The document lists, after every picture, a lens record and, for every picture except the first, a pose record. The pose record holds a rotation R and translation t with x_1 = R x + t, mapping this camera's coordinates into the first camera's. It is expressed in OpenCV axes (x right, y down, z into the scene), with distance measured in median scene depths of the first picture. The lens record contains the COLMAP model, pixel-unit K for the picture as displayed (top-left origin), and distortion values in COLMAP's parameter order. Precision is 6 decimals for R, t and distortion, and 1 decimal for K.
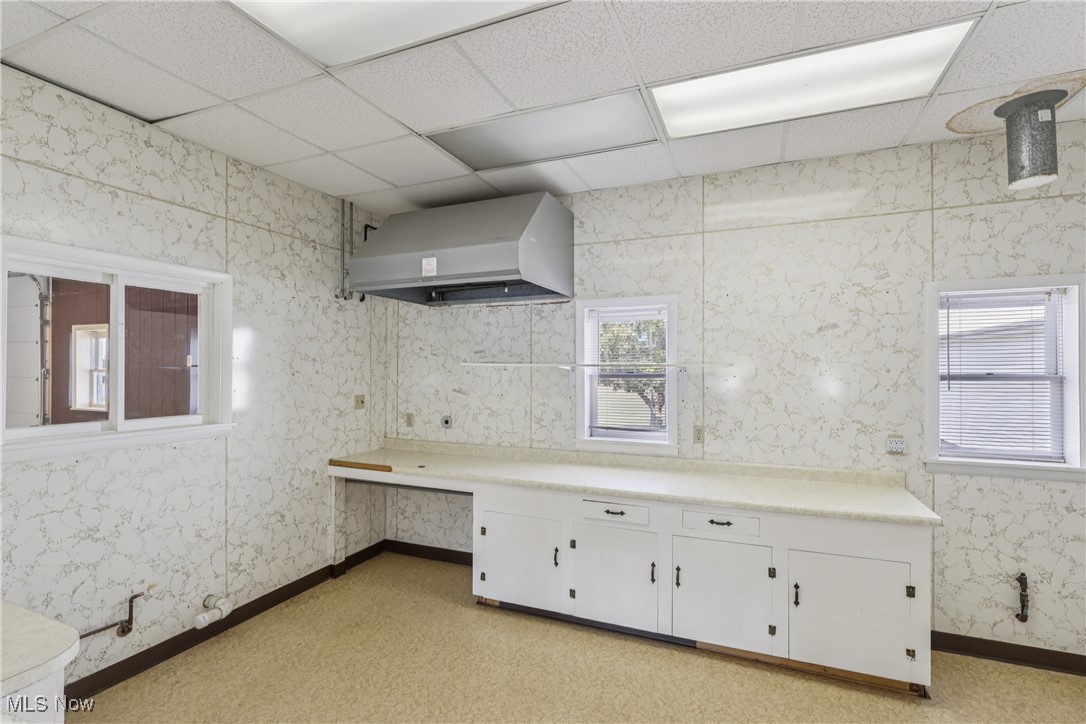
lens RADIAL K [[513.7, 0, 542.5], [0, 513.7, 364.8], [0, 0, 1]] dist [-0.002077, -0.000356]
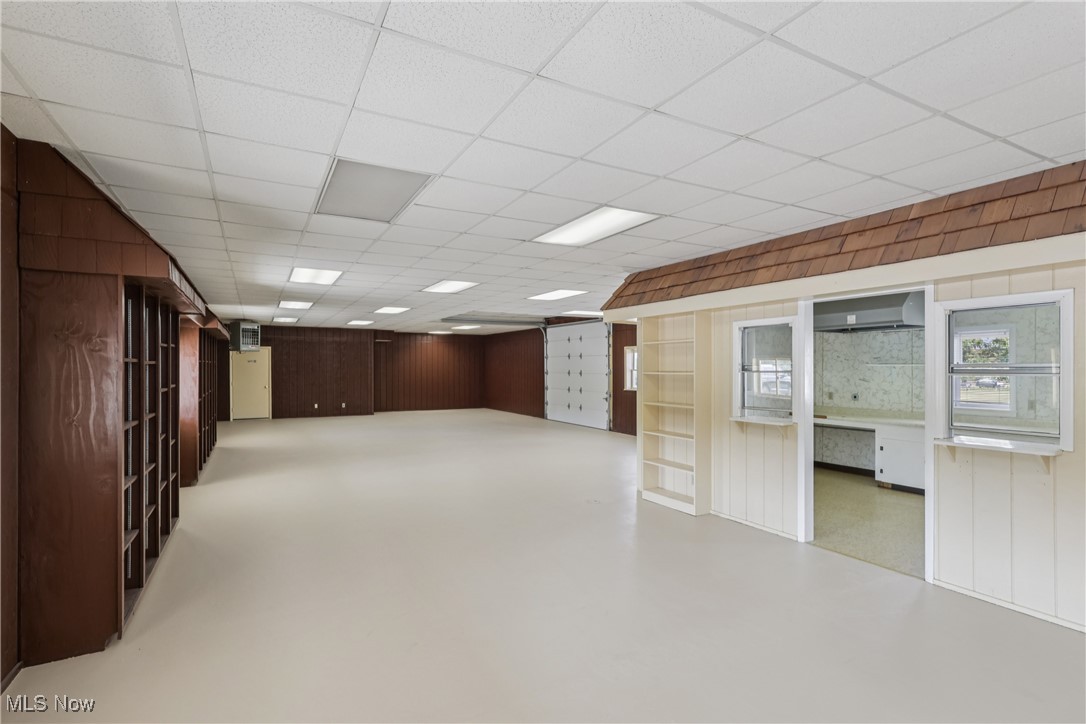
lens RADIAL K [[513.7, 0, 539.1], [0, 513.7, 370.2], [0, 0, 1]] dist [-0.002077, -0.000356]
pose [[0.781654, -0.002656, -0.623706, 0.072099], [0.008397, 0.999945, 0.006266, -0.003577], [0.623655, -0.010135, 0.781634, -1.125255]]
